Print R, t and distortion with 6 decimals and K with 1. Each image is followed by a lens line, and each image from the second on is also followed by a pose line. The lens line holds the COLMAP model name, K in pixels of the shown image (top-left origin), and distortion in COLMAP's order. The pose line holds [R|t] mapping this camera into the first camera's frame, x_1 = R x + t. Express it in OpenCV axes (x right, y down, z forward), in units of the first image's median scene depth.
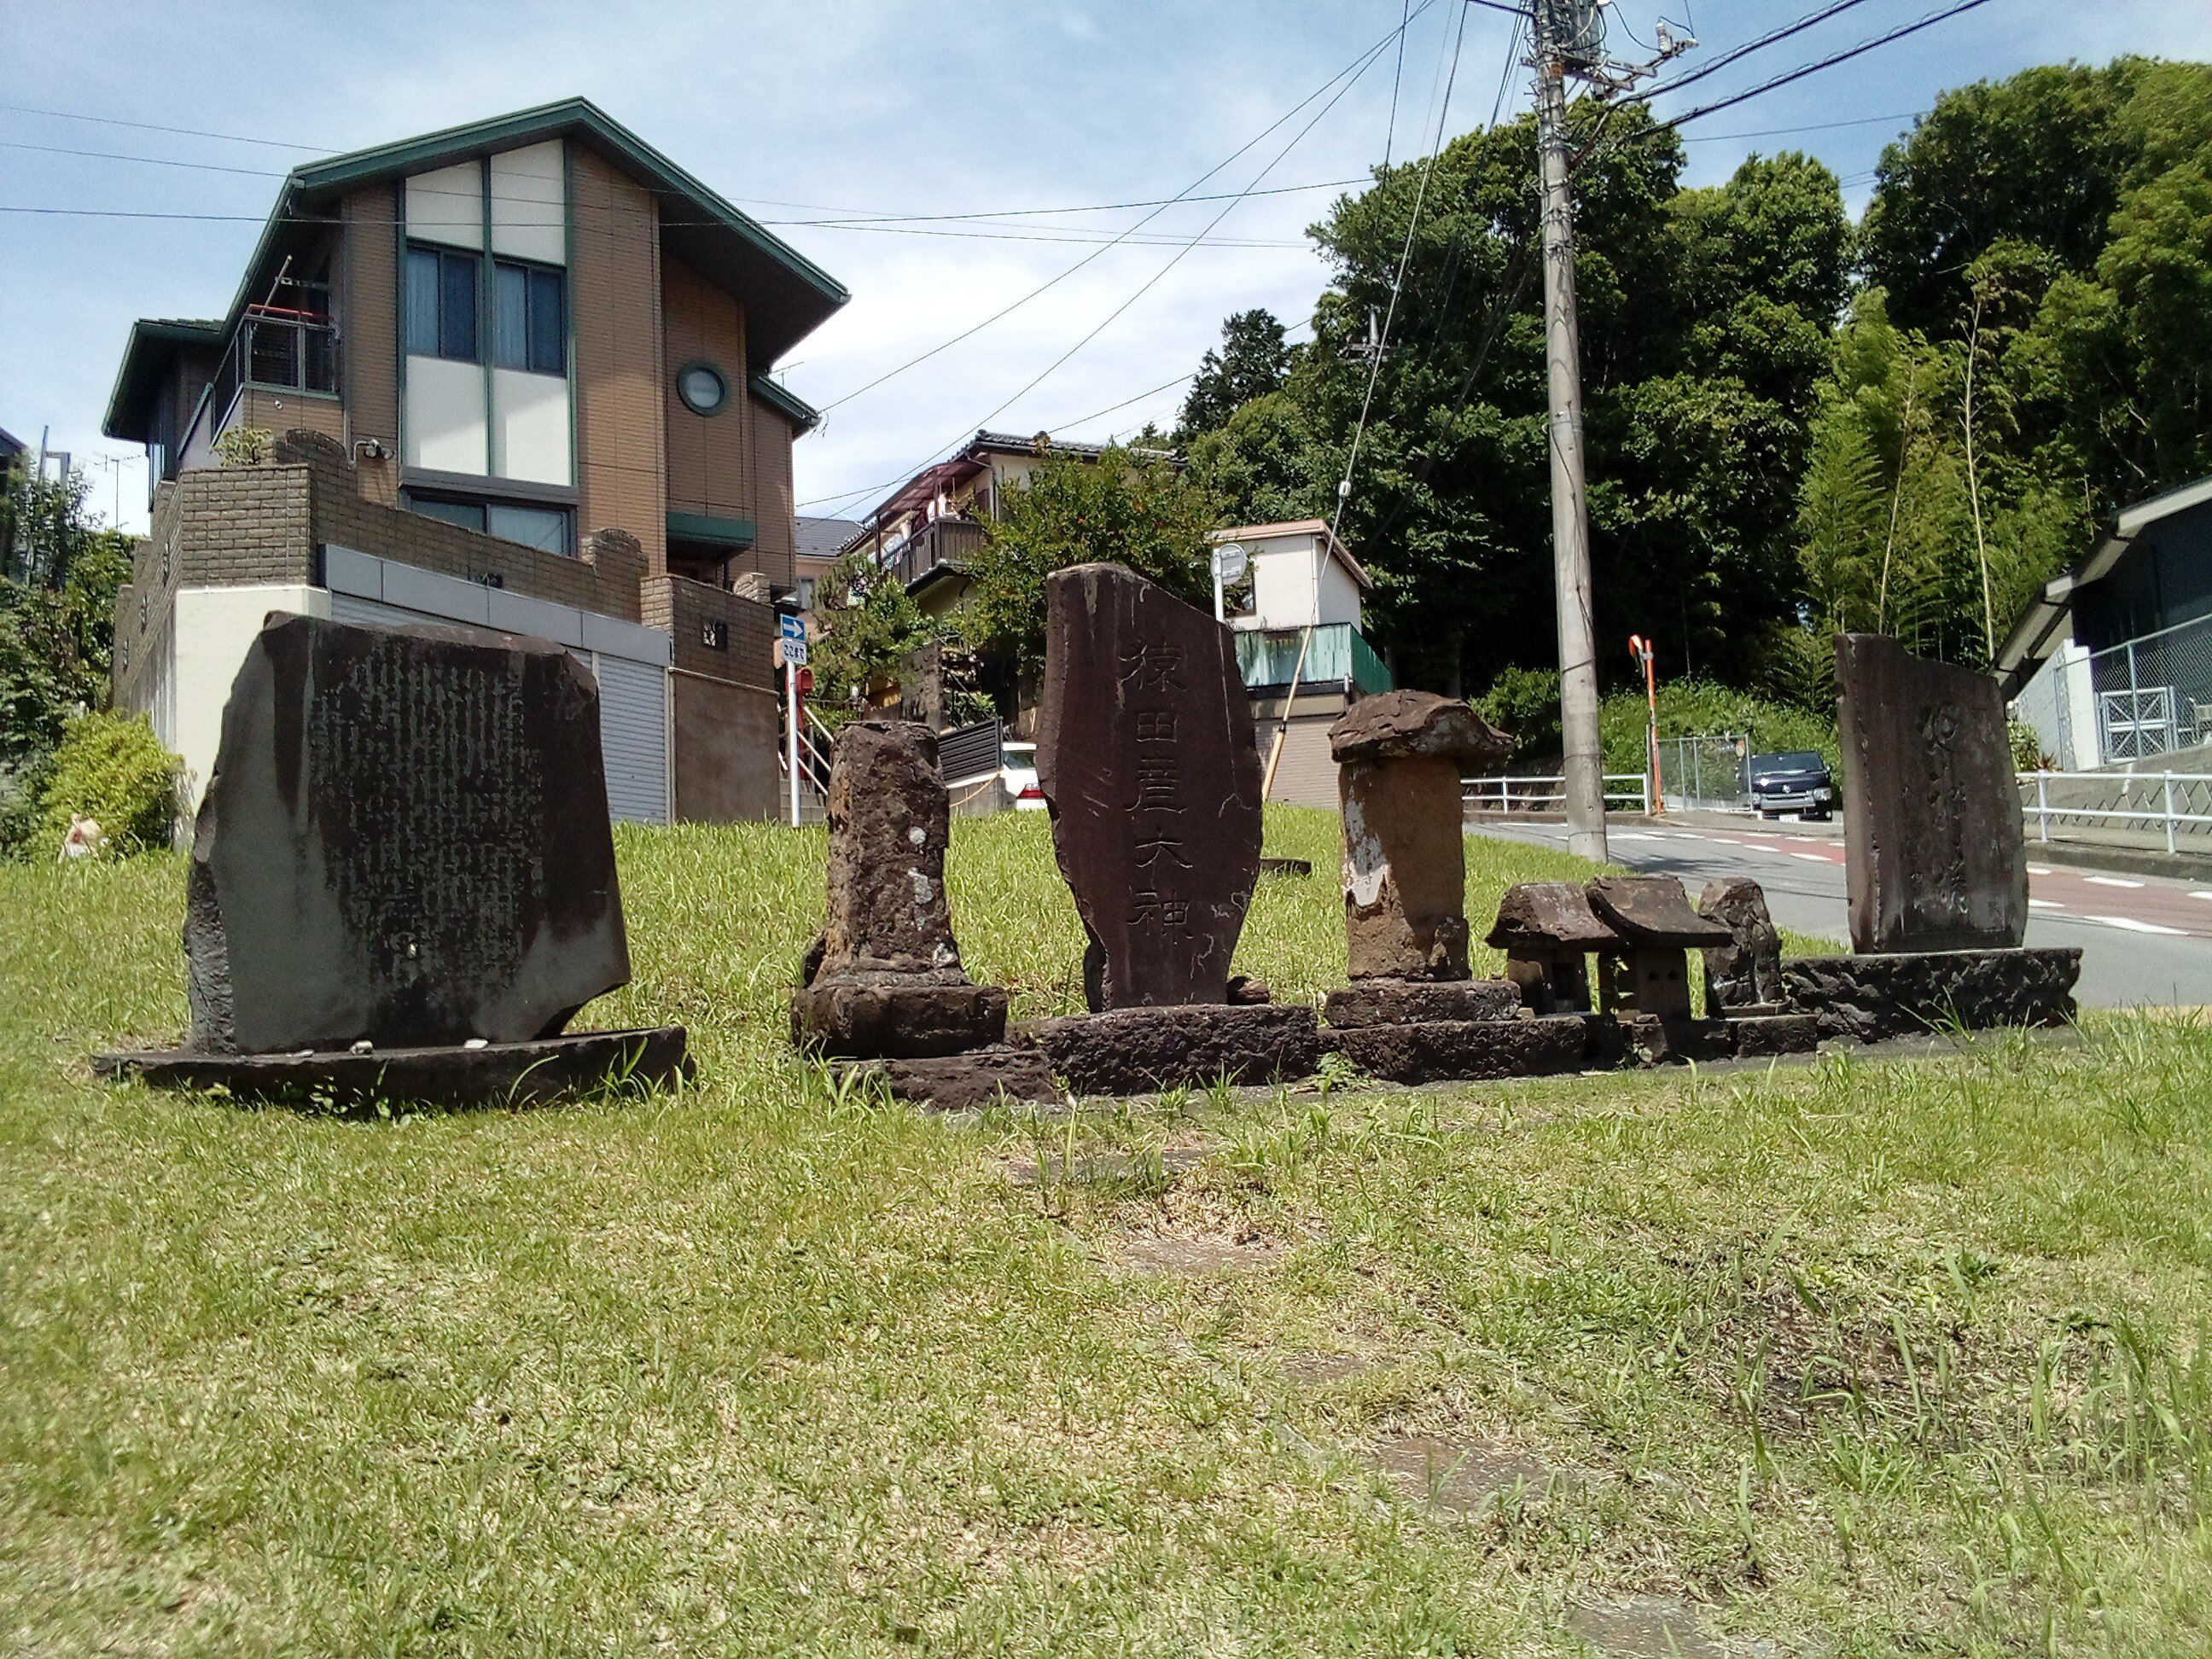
lens RADIAL K [[1850.0, 0, 1111.7], [0, 1850.0, 835.7], [0, 0, 1]] dist [0.029461, -0.036125]
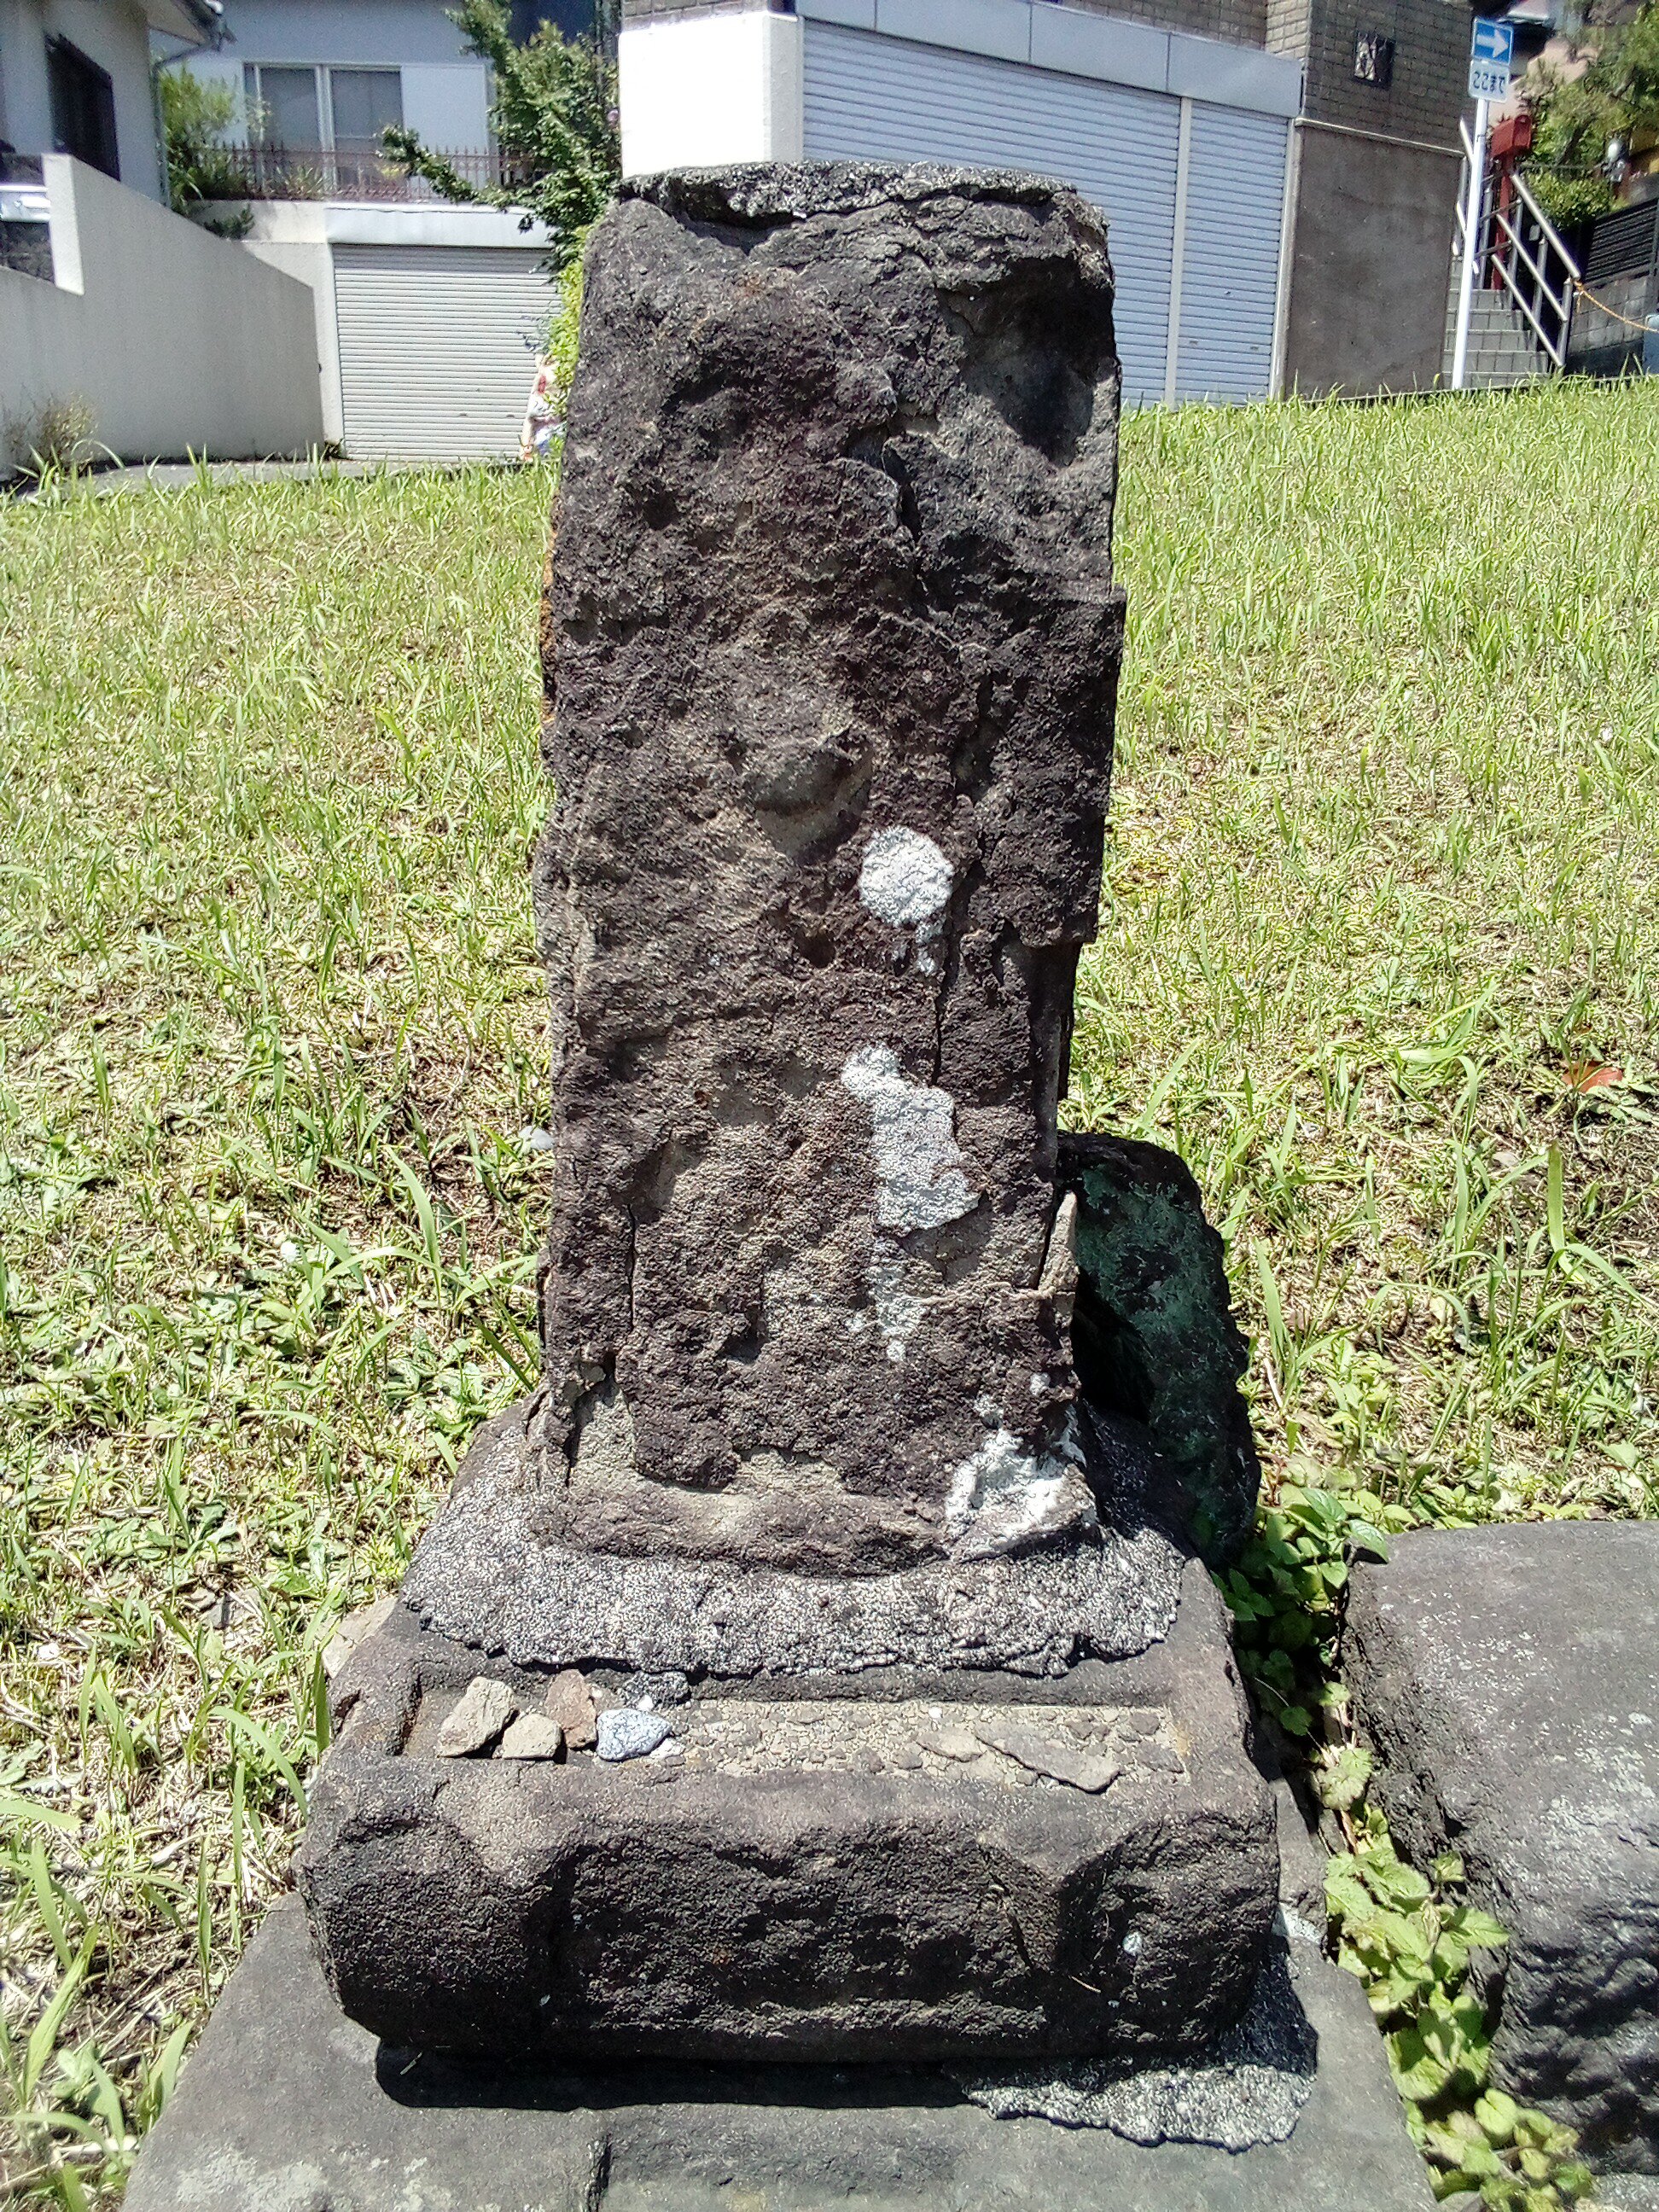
lens RADIAL K [[1850.0, 0, 843.9], [0, 1850.0, 1096.3], [0, 0, 1]] dist [0.029461, -0.036125]
pose [[0.874127, 0.182917, -0.449936, -0.007066], [-0.000509, 0.926717, 0.375759, -0.013087], [0.485697, -0.328232, 0.810162, 0.232737]]
